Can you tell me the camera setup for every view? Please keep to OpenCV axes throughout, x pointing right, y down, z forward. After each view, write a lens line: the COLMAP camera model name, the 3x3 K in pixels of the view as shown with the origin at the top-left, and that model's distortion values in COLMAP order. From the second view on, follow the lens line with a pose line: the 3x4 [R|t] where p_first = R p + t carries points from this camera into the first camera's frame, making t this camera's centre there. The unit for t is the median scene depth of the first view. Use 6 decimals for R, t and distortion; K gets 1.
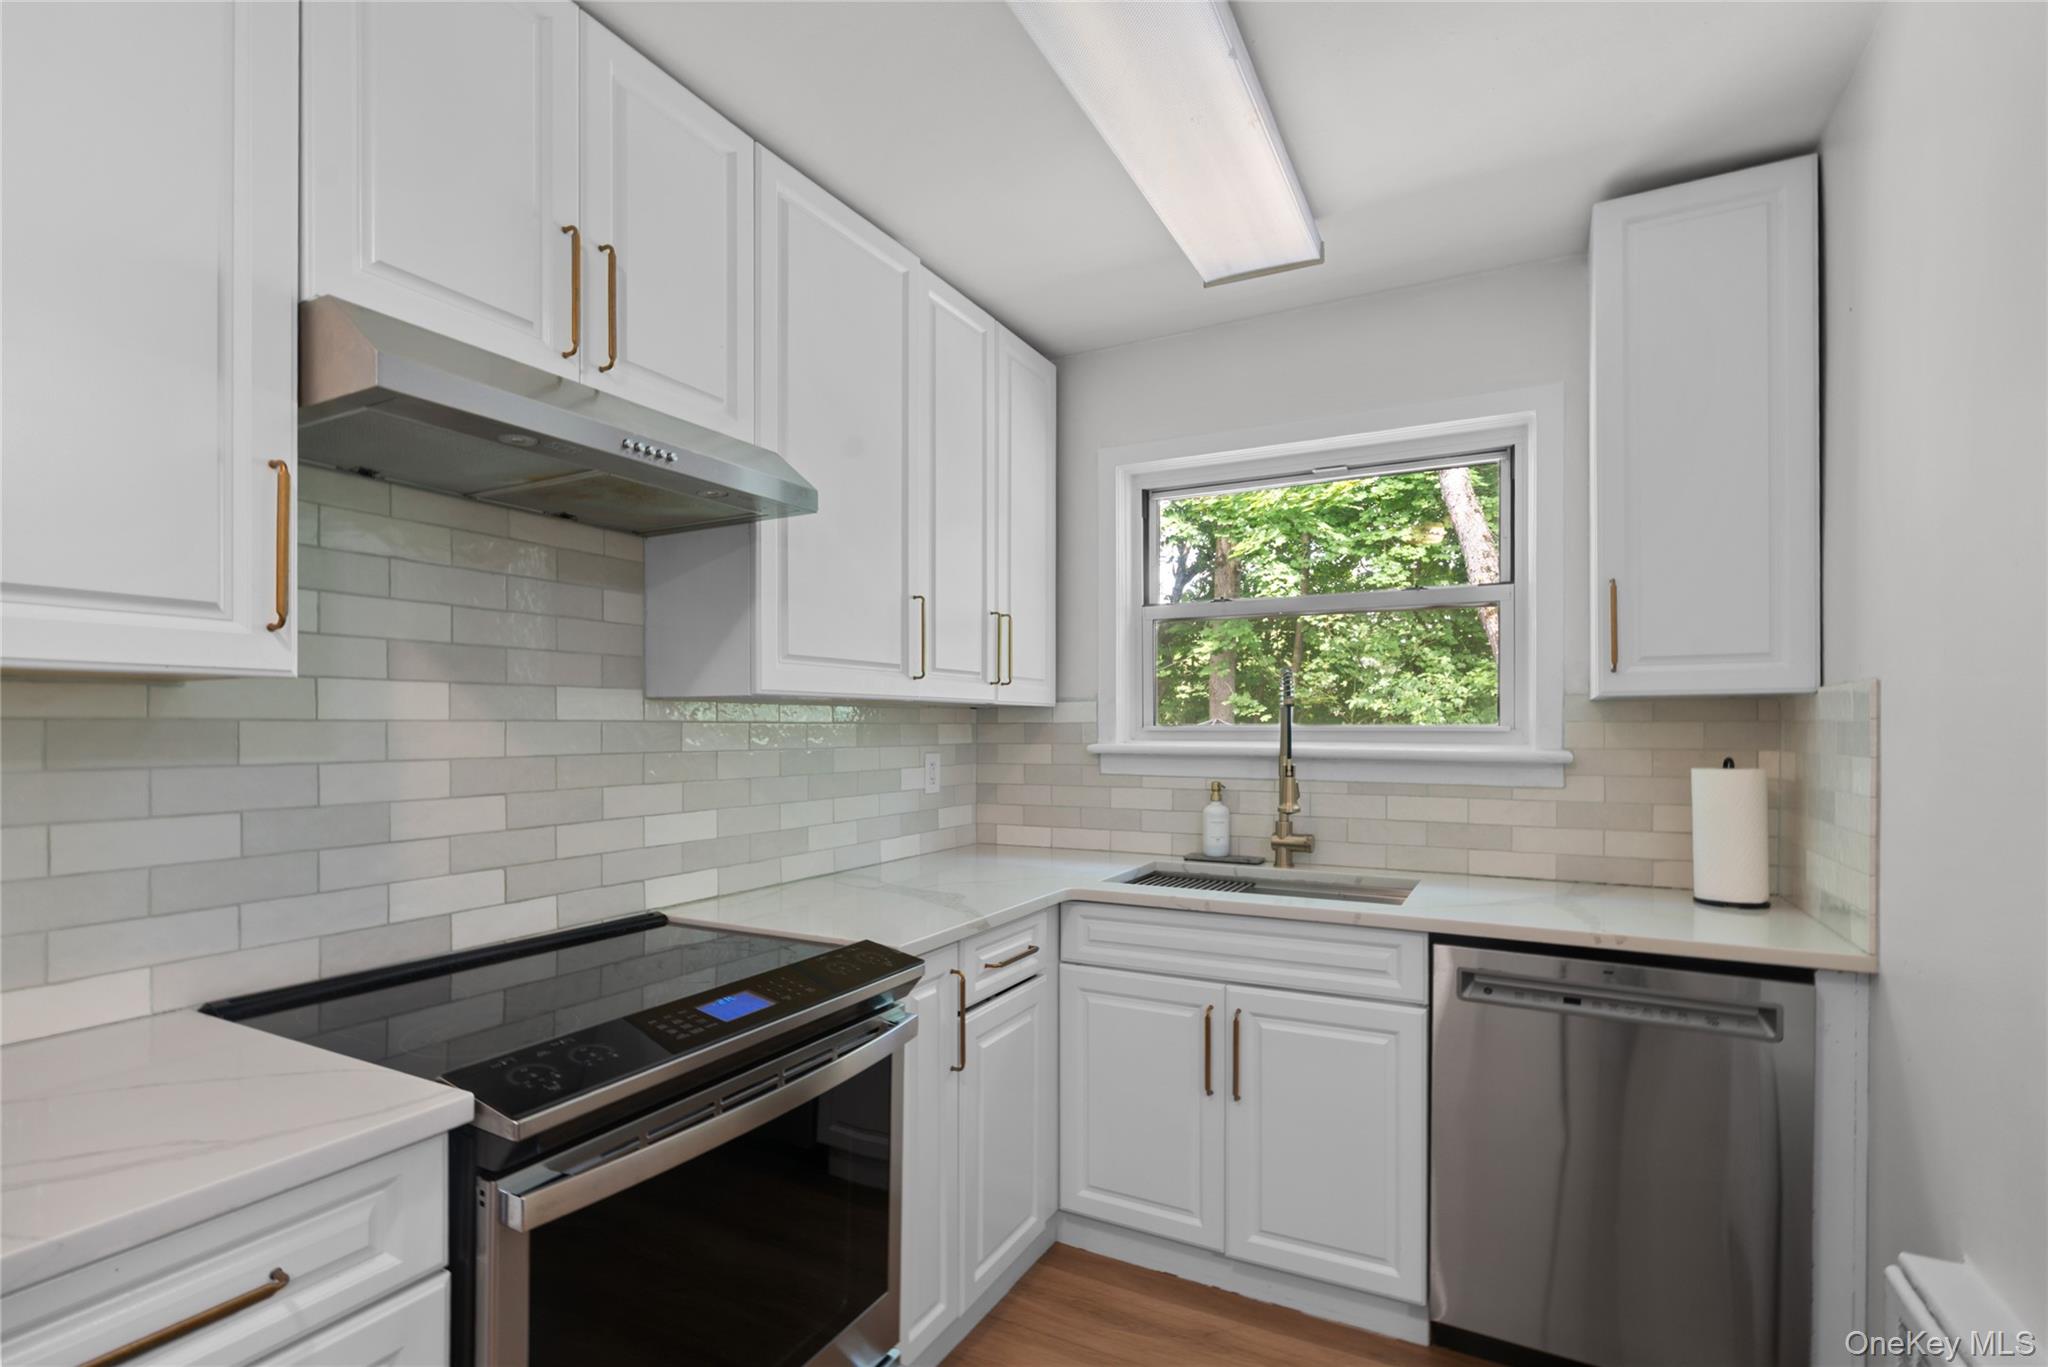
lens RADIAL K [[951.9, 0, 1029.9], [0, 951.9, 725.0], [0, 0, 1]] dist [-0.000949, 0.000405]
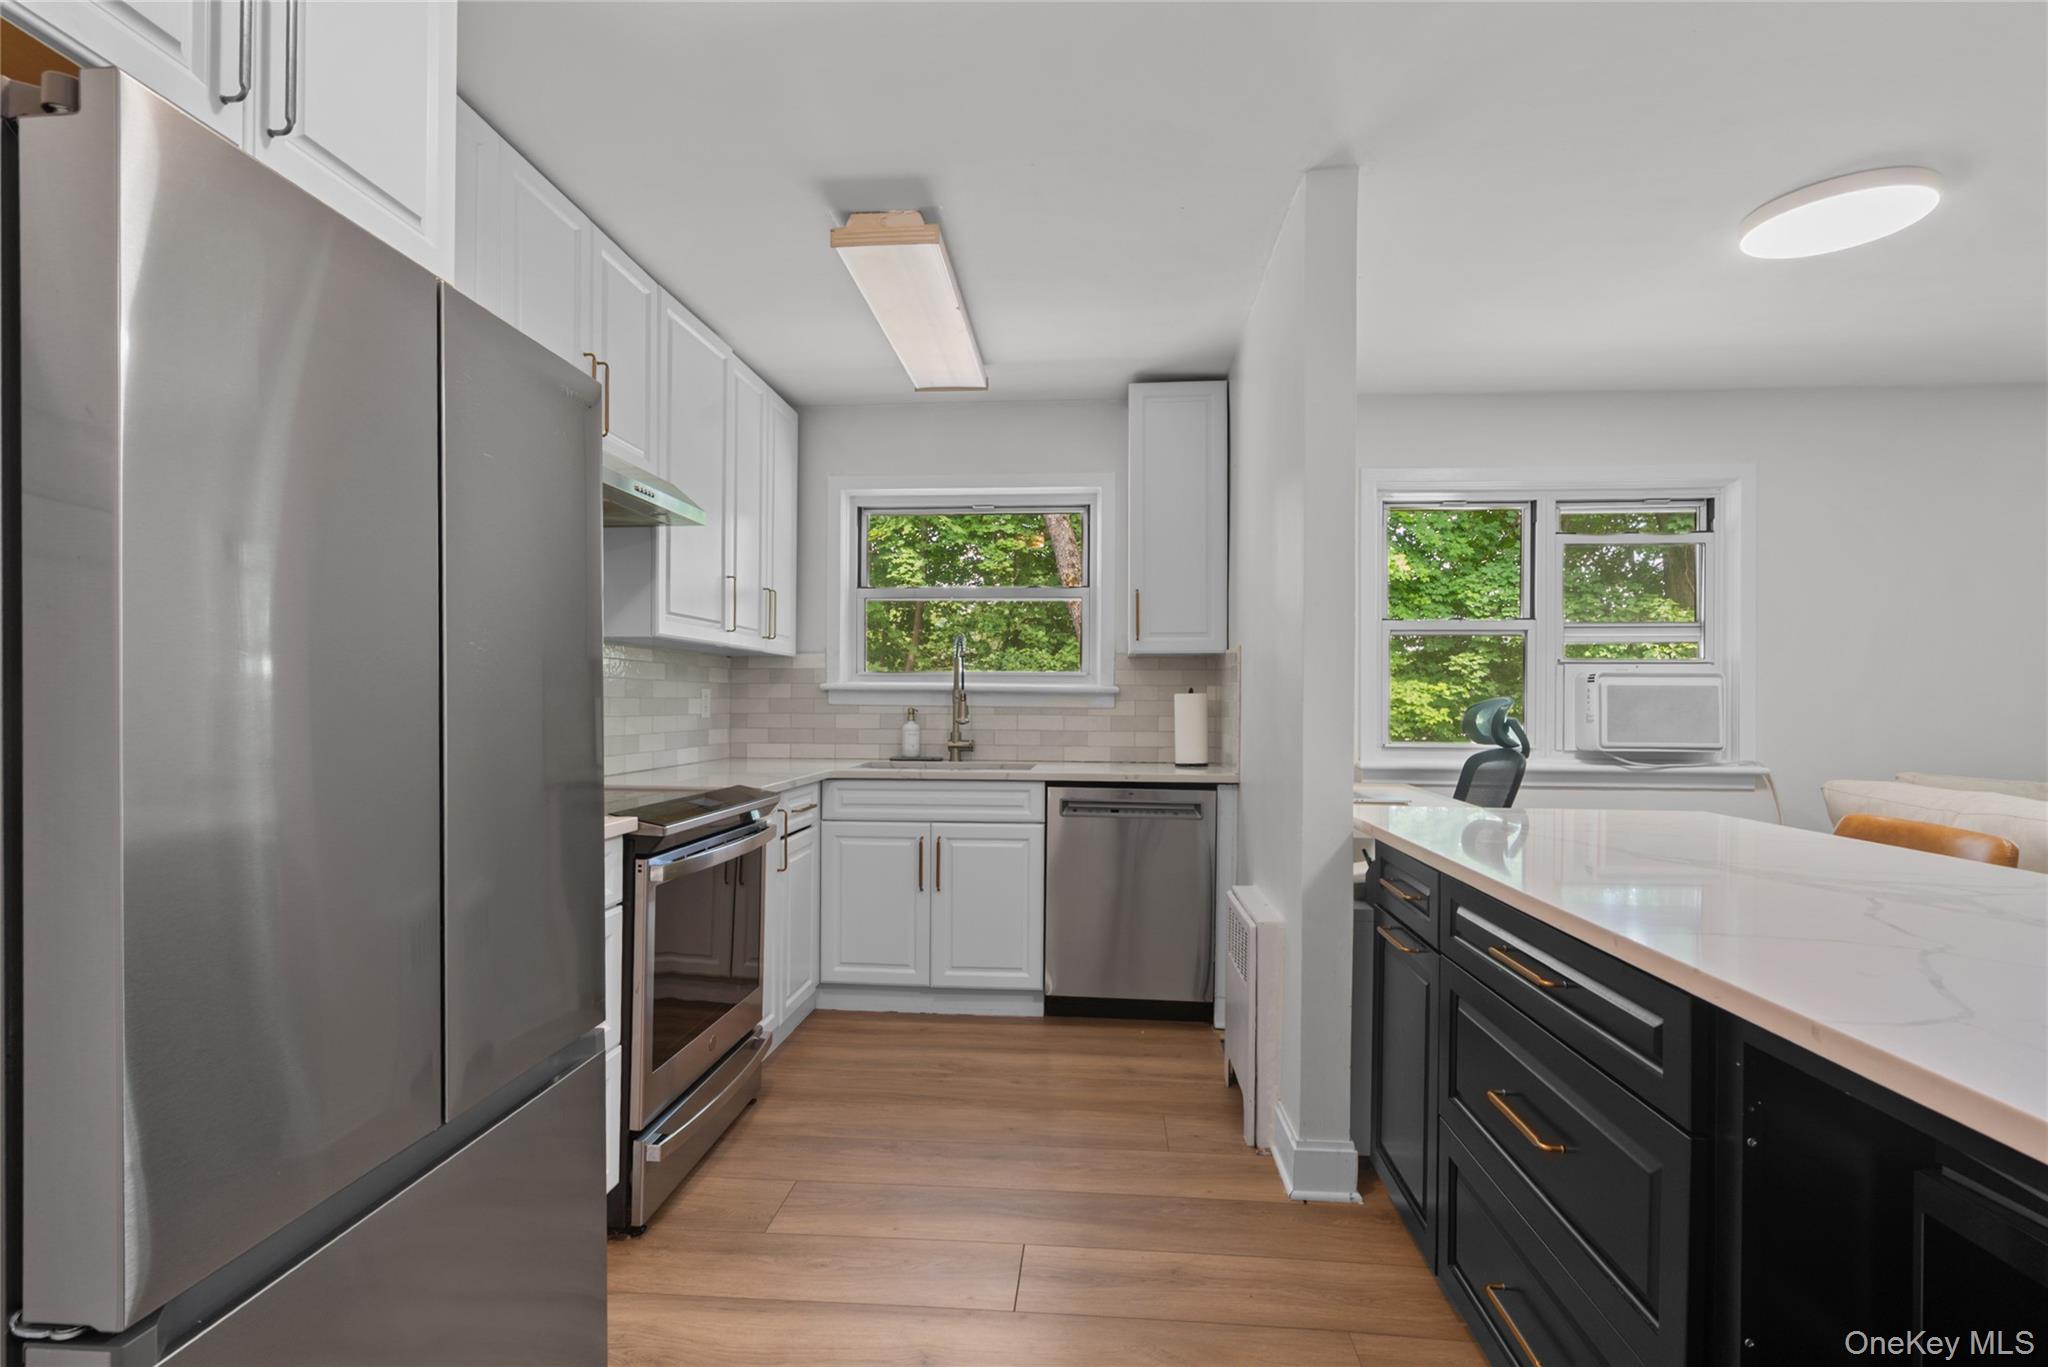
lens RADIAL K [[967.3, 0, 1024.0], [0, 967.3, 683.5], [0, 0, 1]] dist [-0.000763, 0.000061]
pose [[0.920827, 0.013475, 0.389738, -0.297890], [-0.006680, 0.999801, -0.018784, 0.061250], [-0.389914, 0.014693, 0.920734, -0.599352]]
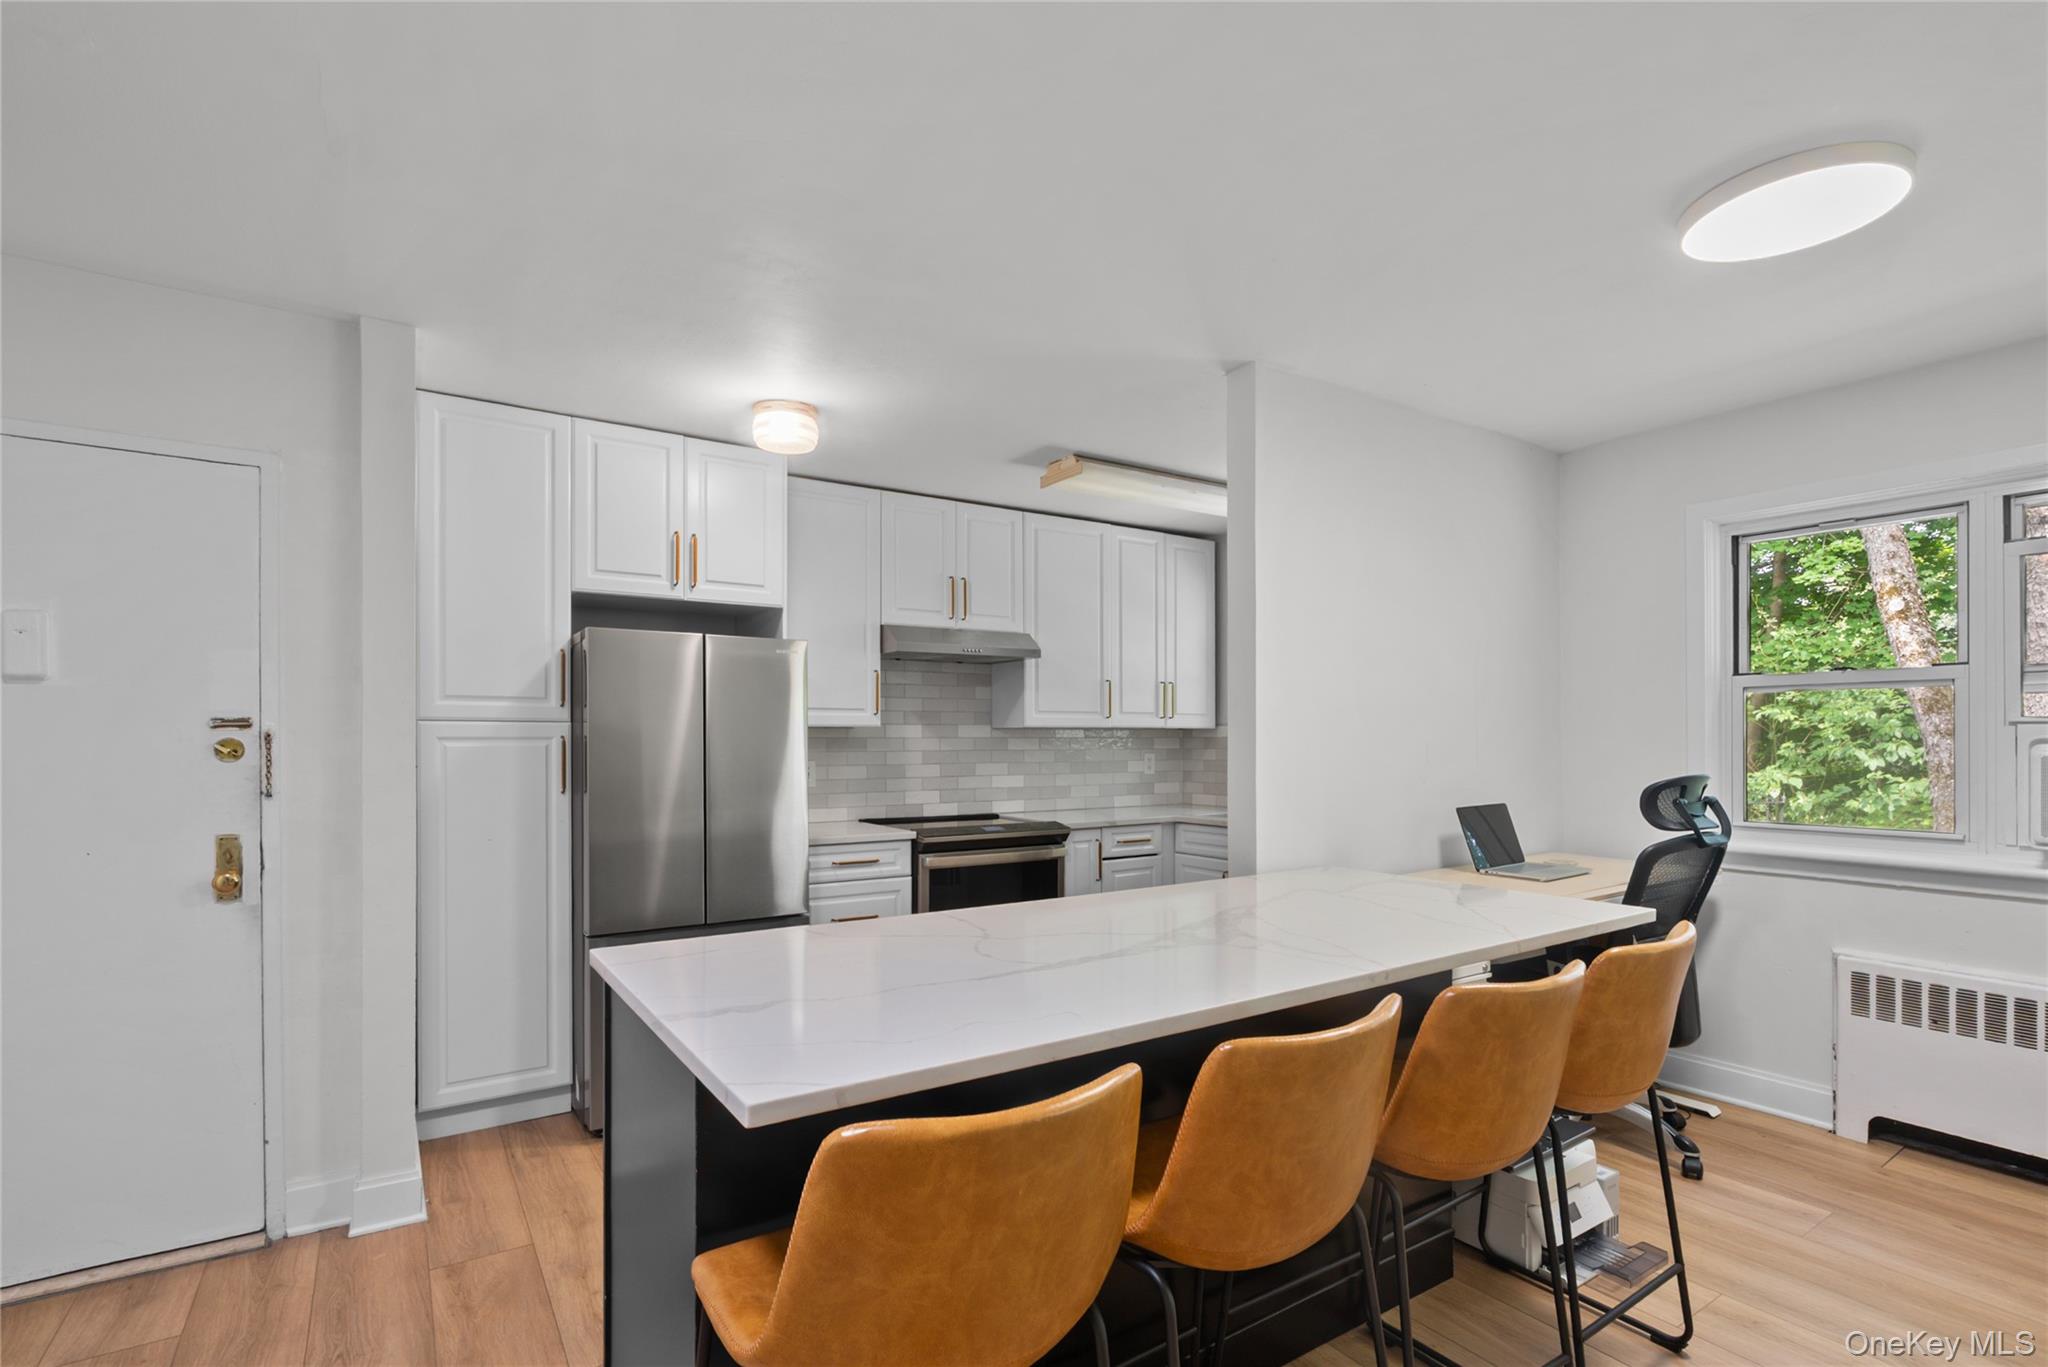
lens RADIAL K [[972.5, 0, 1044.5], [0, 972.5, 739.2], [0, 0, 1]] dist [-0.002217, 0.000426]
pose [[0.883822, -0.002124, -0.467819, 0.832938], [0.002923, 0.999995, 0.000982, -0.001591], [0.467814, -0.002235, 0.883824, -1.090070]]
